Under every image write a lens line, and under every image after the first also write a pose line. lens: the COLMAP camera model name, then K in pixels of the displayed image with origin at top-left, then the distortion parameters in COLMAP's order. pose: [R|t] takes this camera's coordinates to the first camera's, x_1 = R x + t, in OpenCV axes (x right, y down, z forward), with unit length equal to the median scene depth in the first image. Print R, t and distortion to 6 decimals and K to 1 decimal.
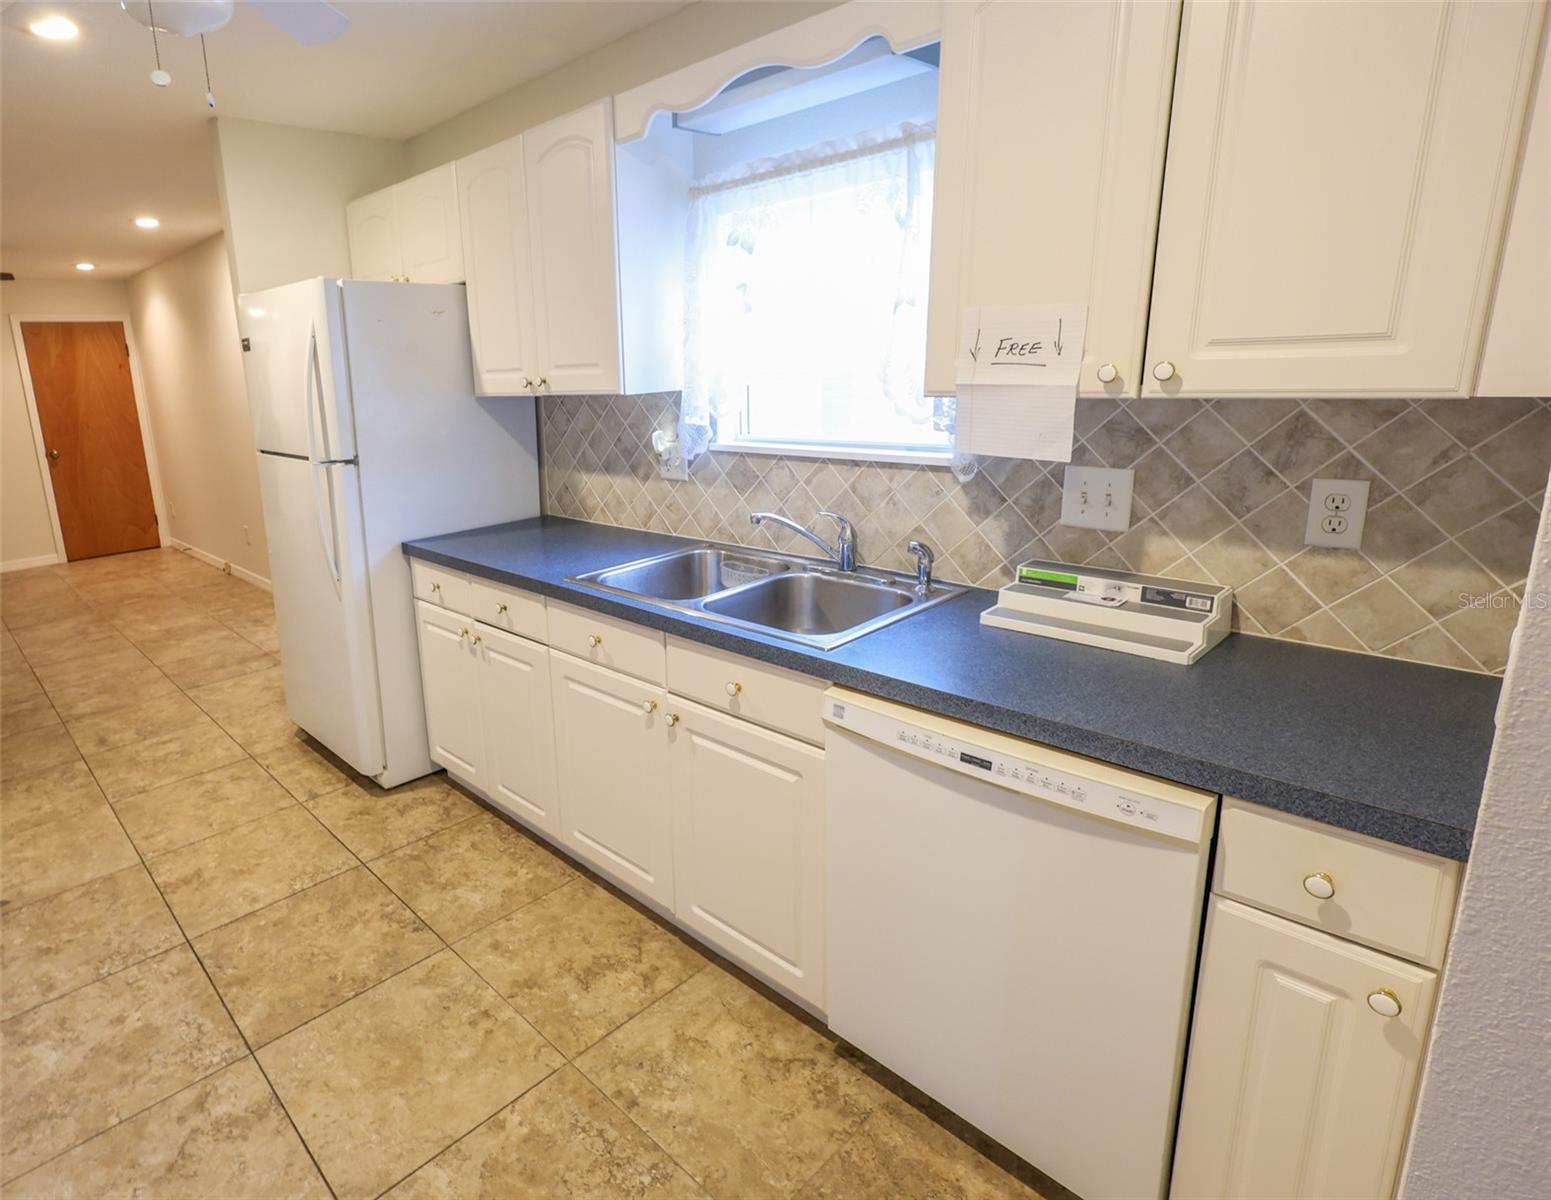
lens RADIAL K [[840.1, 0, 591.0], [0, 840.1, 564.5], [0, 0, 1]] dist [-0.001047, 0.000778]
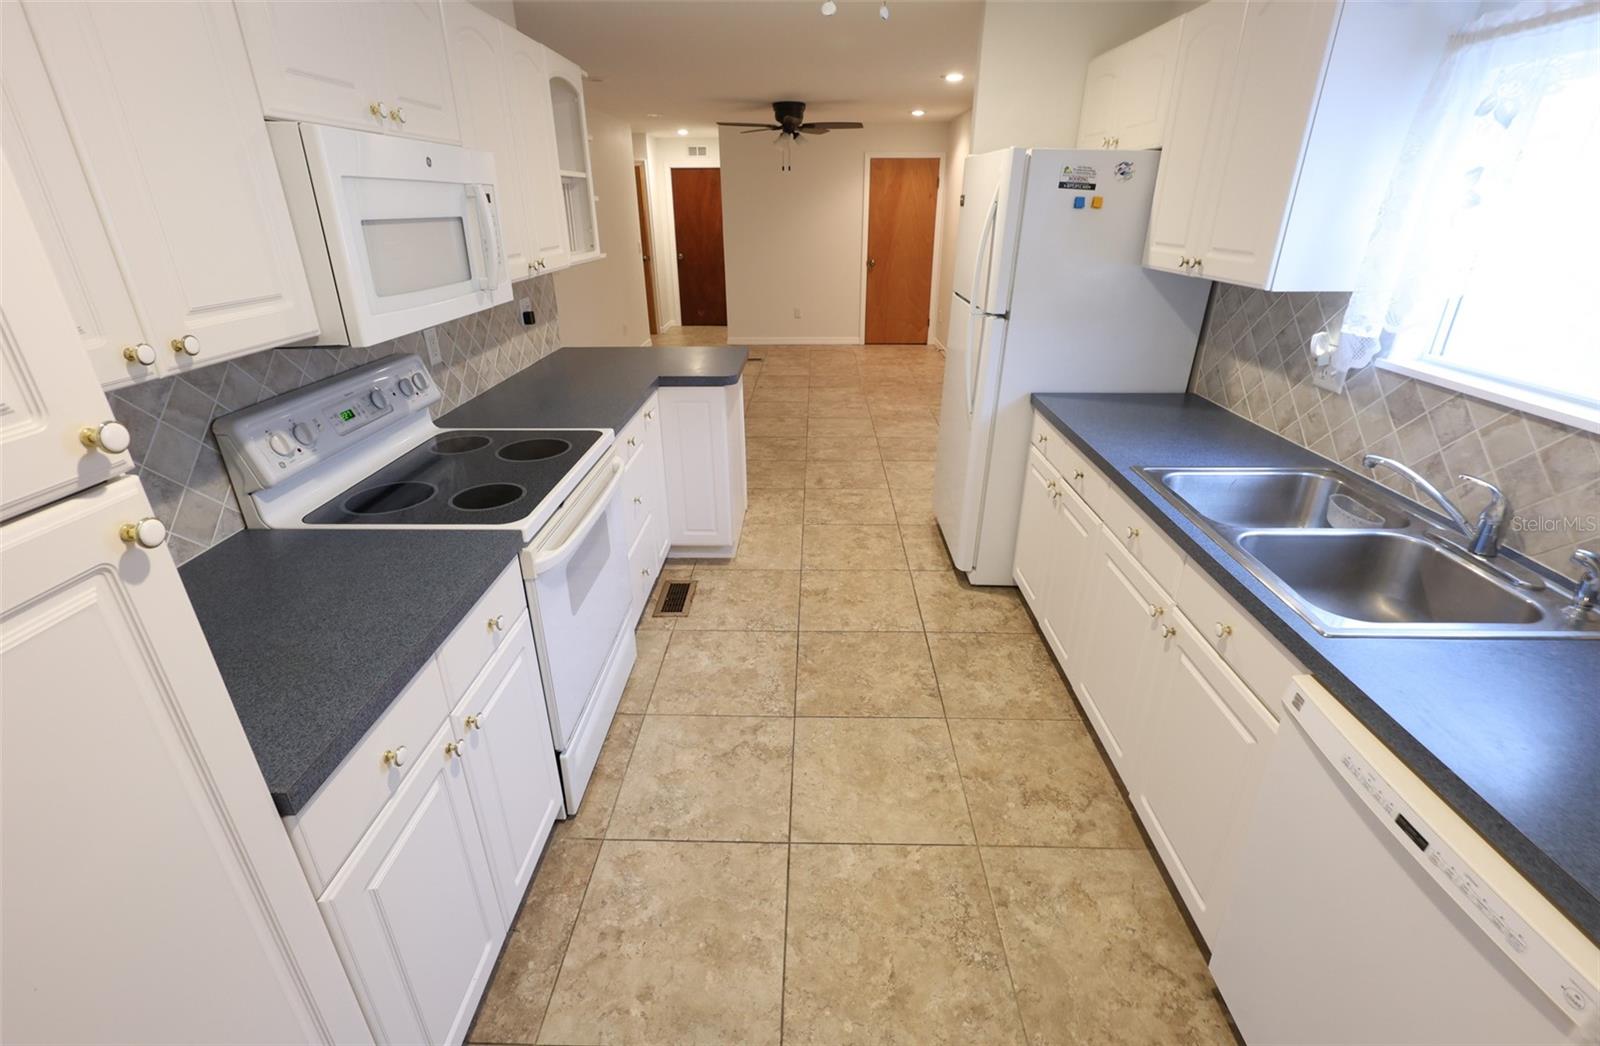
lens RADIAL K [[699.2, 0, 799.3], [0, 699.2, 511.5], [0, 0, 1]] dist [0.000215, 0.000726]
pose [[0.750790, 0.309695, -0.583442, 0.176650], [-0.186083, 0.946669, 0.263042, -0.079581], [0.633789, -0.088921, 0.768378, 0.059628]]
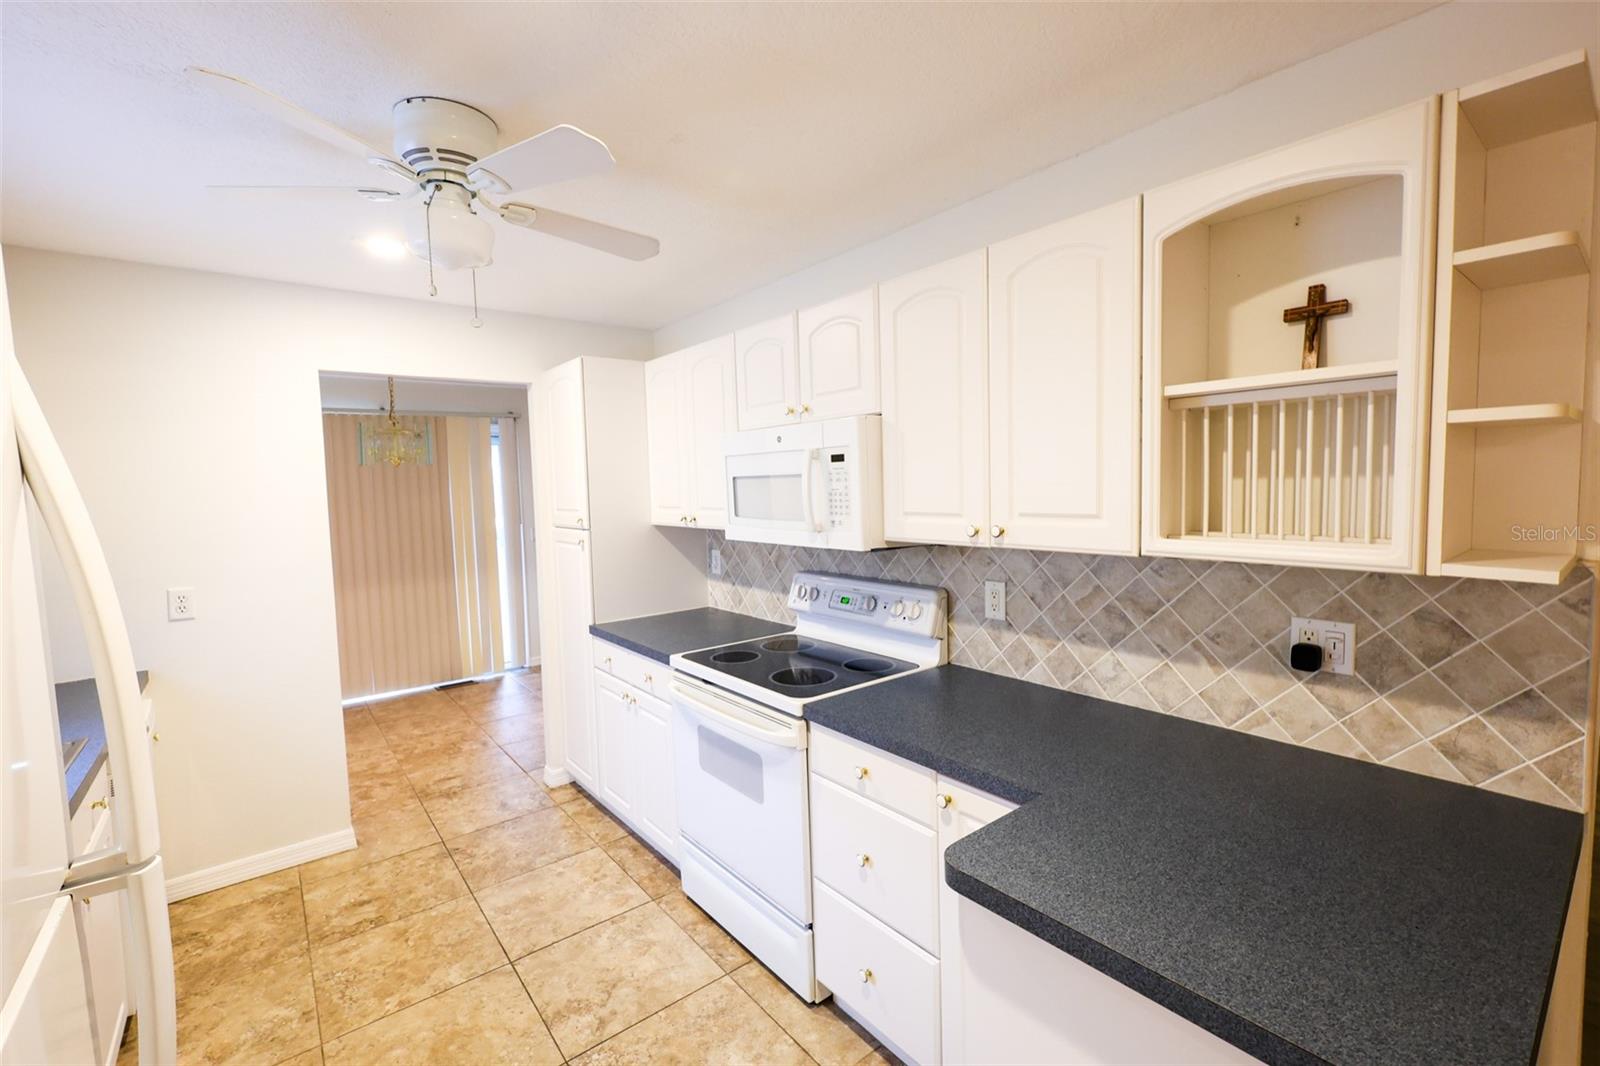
lens RADIAL K [[691.0, 0, 802.6], [0, 691.0, 531.2], [0, 0, 1]] dist [-0.001241, 0.000476]
pose [[-0.996708, 0.074737, 0.031438, -0.664255], [0.080725, 0.950949, 0.298628, -0.324486], [-0.007577, 0.300183, -0.953852, 1.372641]]
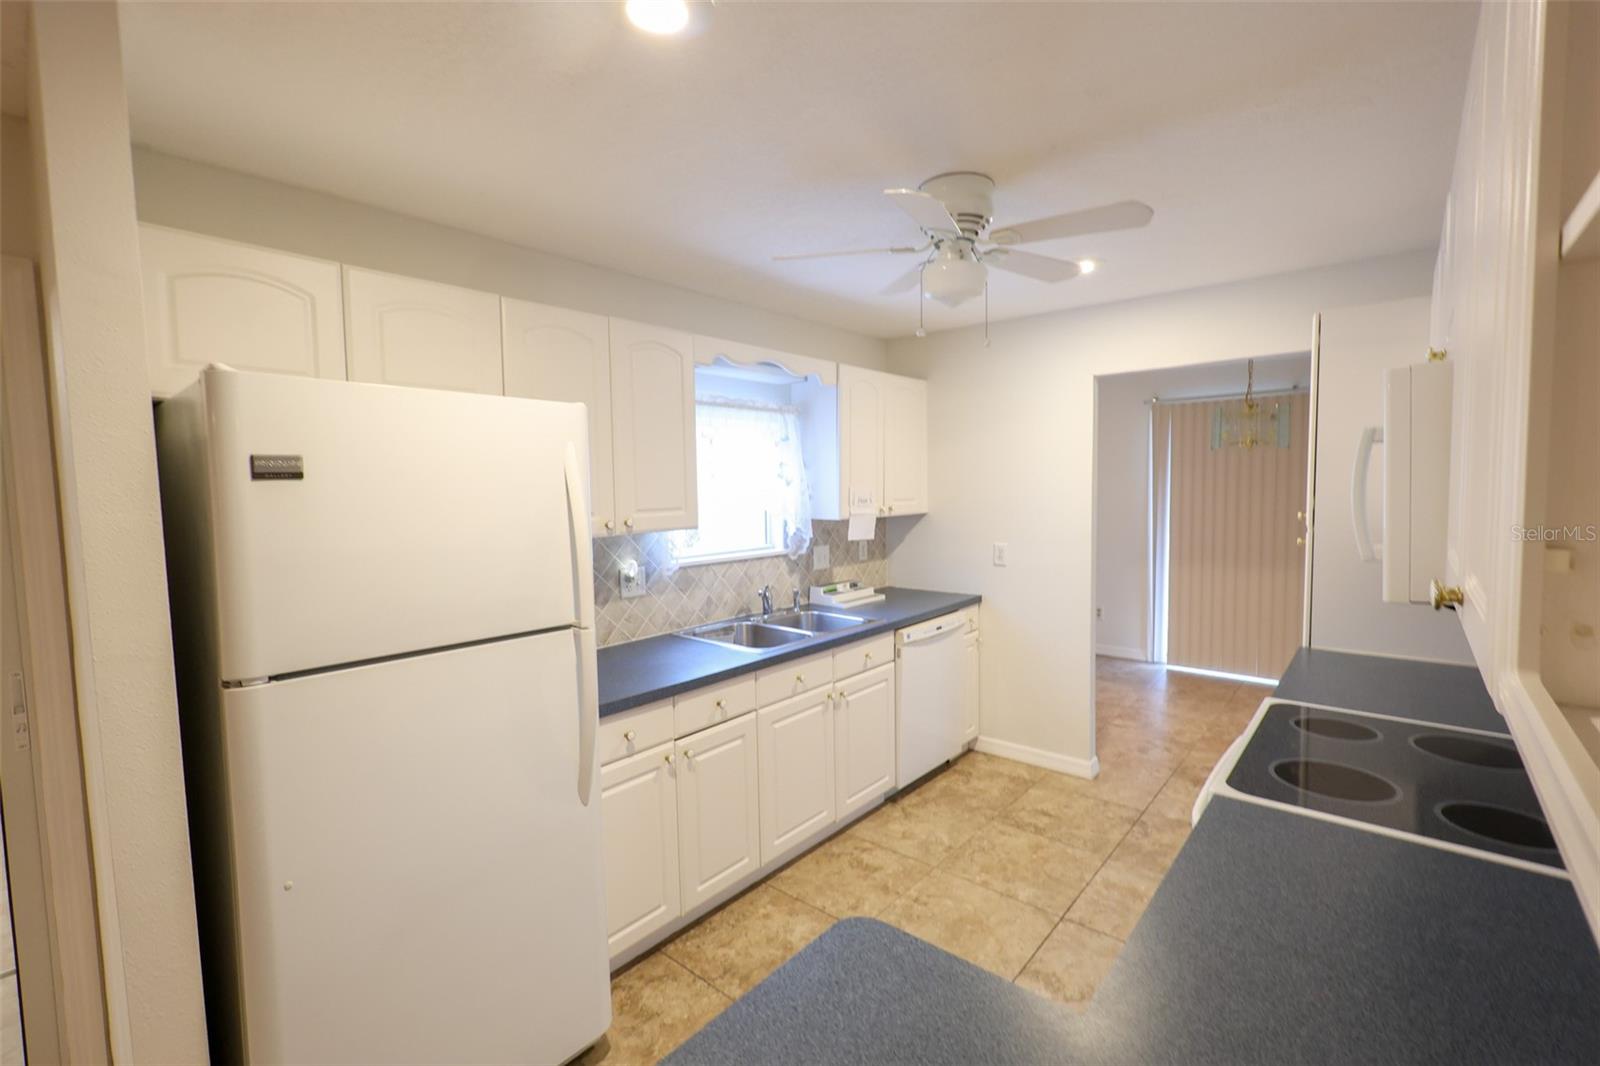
lens RADIAL K [[691.0, 0, 802.6], [0, 691.0, 531.2], [0, 0, 1]] dist [-0.001241, 0.000476]
pose [[-0.155868, -0.015554, 0.987655, -1.143224], [0.254765, 0.965414, 0.055410, -0.220494], [-0.954359, 0.260256, -0.146514, 1.014369]]
